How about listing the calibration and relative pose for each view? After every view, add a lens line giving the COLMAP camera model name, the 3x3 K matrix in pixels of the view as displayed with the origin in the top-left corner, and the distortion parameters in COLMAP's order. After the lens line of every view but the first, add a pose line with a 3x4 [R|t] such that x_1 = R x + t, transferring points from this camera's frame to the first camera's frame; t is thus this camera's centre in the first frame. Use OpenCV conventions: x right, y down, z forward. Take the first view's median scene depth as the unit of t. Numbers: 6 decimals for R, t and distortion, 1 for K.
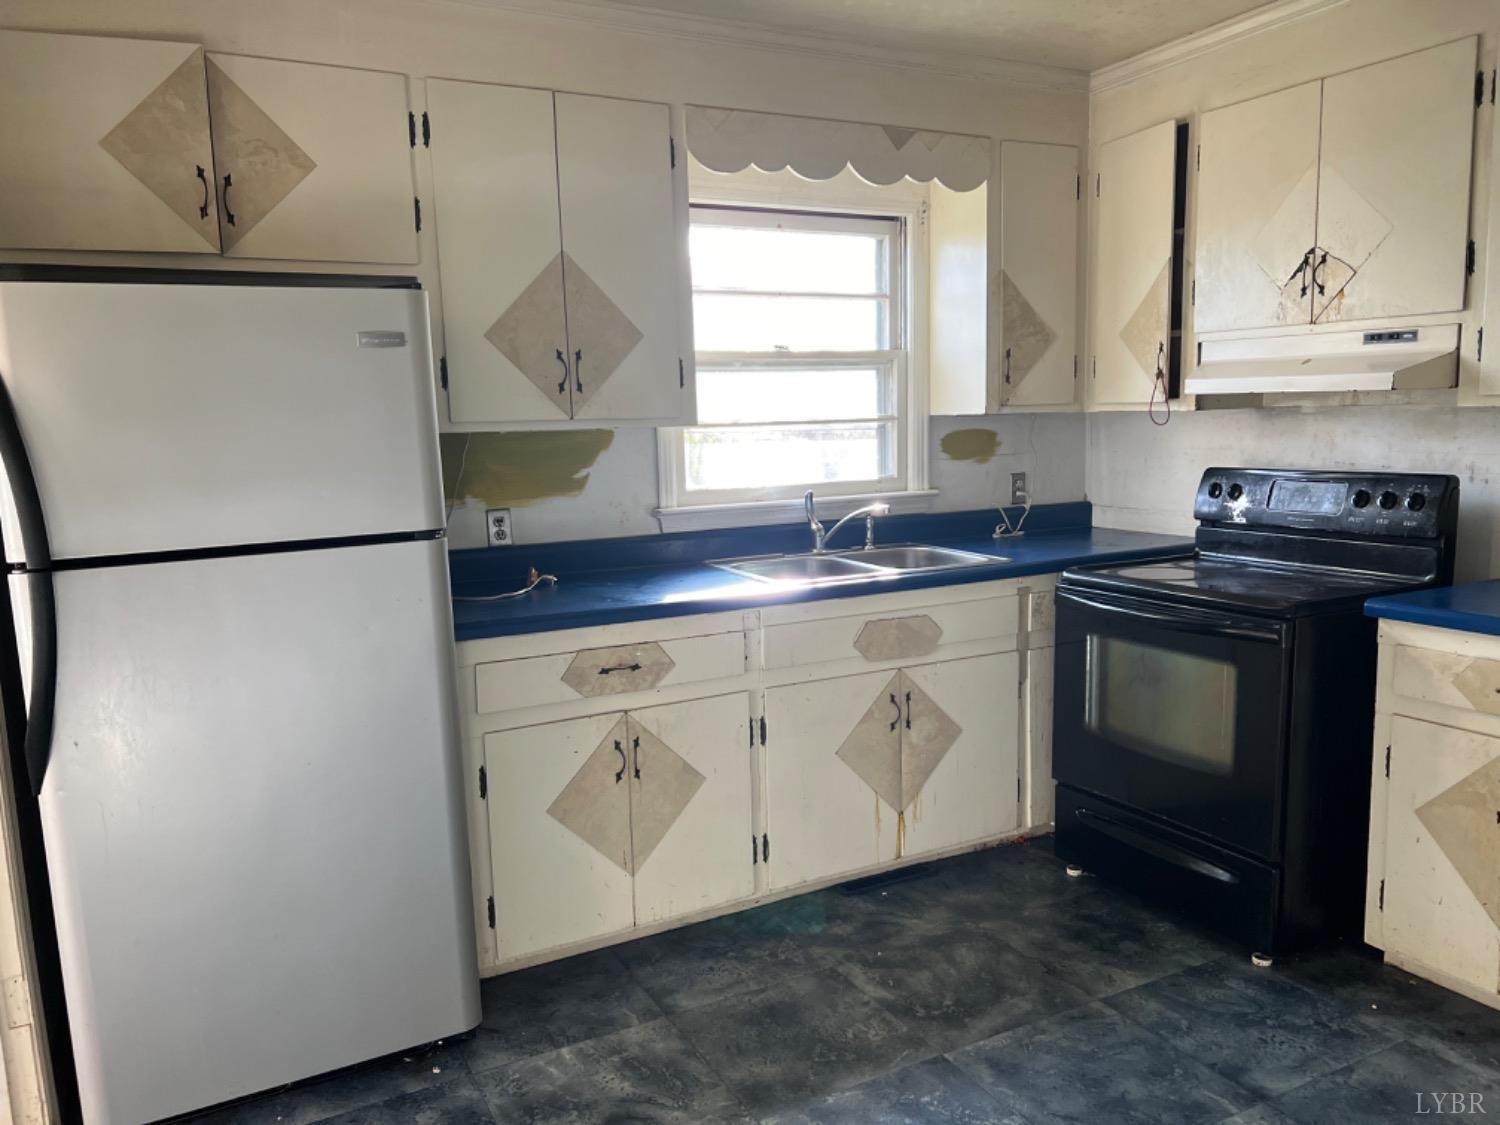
lens RADIAL K [[1124.0, 0, 749.6], [0, 1124.0, 567.7], [0, 0, 1]] dist [0.046882, -0.054380]
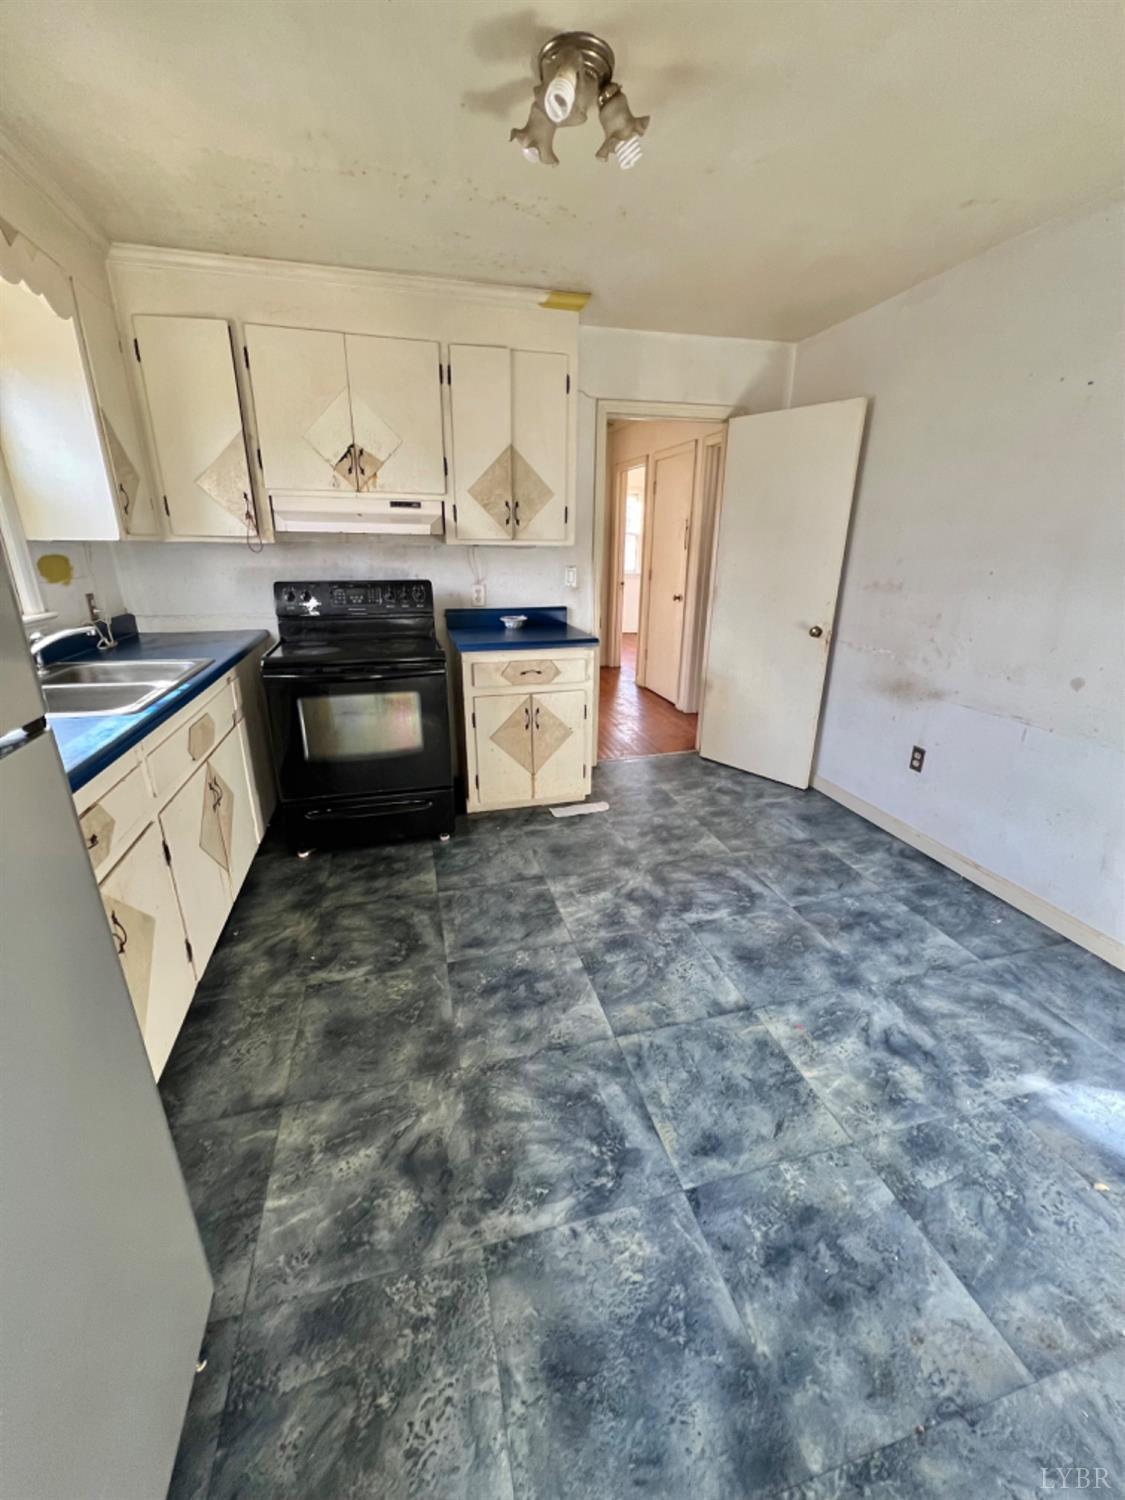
lens RADIAL K [[601.4, 0, 562.0], [0, 601.4, 747.4], [0, 0, 1]] dist [0.000166, 0.000118]
pose [[0.222643, -0.287745, 0.931468, -0.394856], [0.121121, 0.956212, 0.266438, -0.050391], [-0.967347, 0.053500, 0.247746, 0.497620]]
